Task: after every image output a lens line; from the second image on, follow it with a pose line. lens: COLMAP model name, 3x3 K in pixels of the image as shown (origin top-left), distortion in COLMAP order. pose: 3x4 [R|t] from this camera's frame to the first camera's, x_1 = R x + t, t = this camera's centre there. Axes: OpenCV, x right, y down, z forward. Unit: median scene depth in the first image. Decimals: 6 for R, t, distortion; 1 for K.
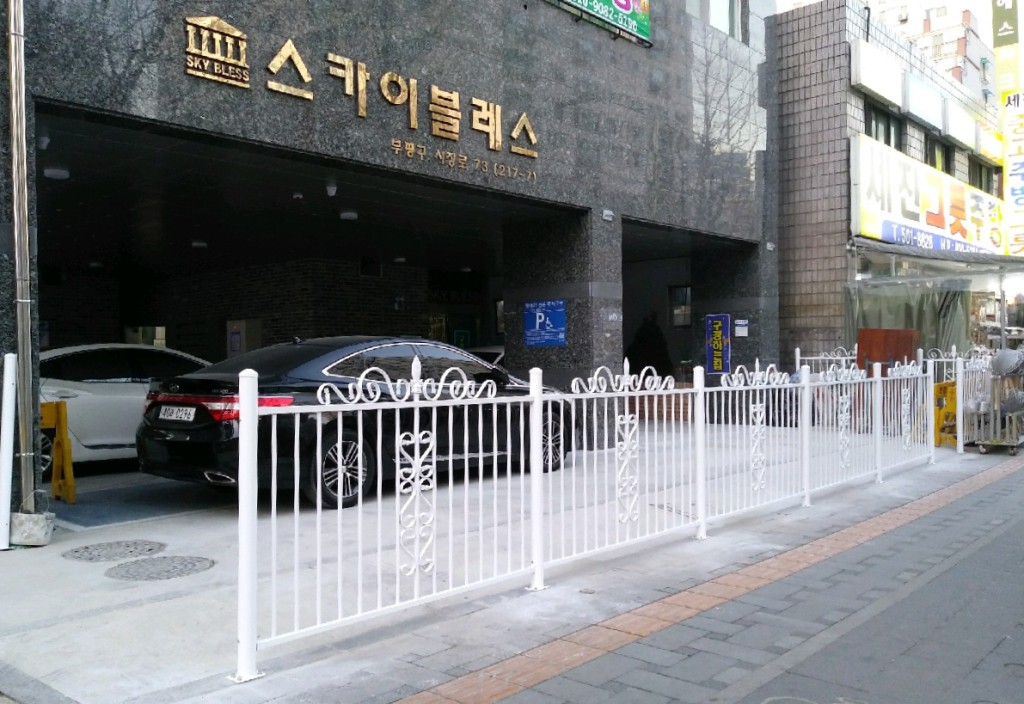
lens RADIAL K [[853.9, 0, 512.0], [0, 853.9, 352.0], [0, 0, 1]] dist [0.033455, -0.004602]
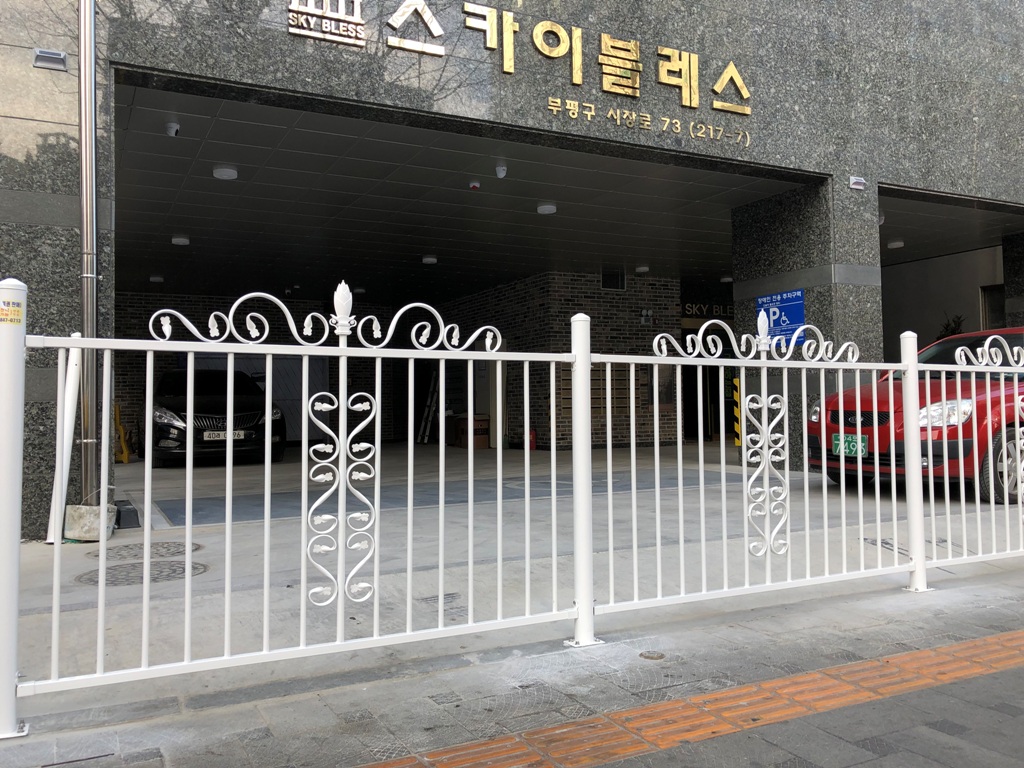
lens RADIAL K [[846.2, 0, 513.4], [0, 846.2, 357.4], [0, 0, 1]] dist [0.005943, 0.007250]
pose [[0.936156, -0.021765, -0.350911, 0.145079], [0.009163, 0.999253, -0.037534, 0.053419], [0.351466, 0.031922, 0.935656, 0.243627]]
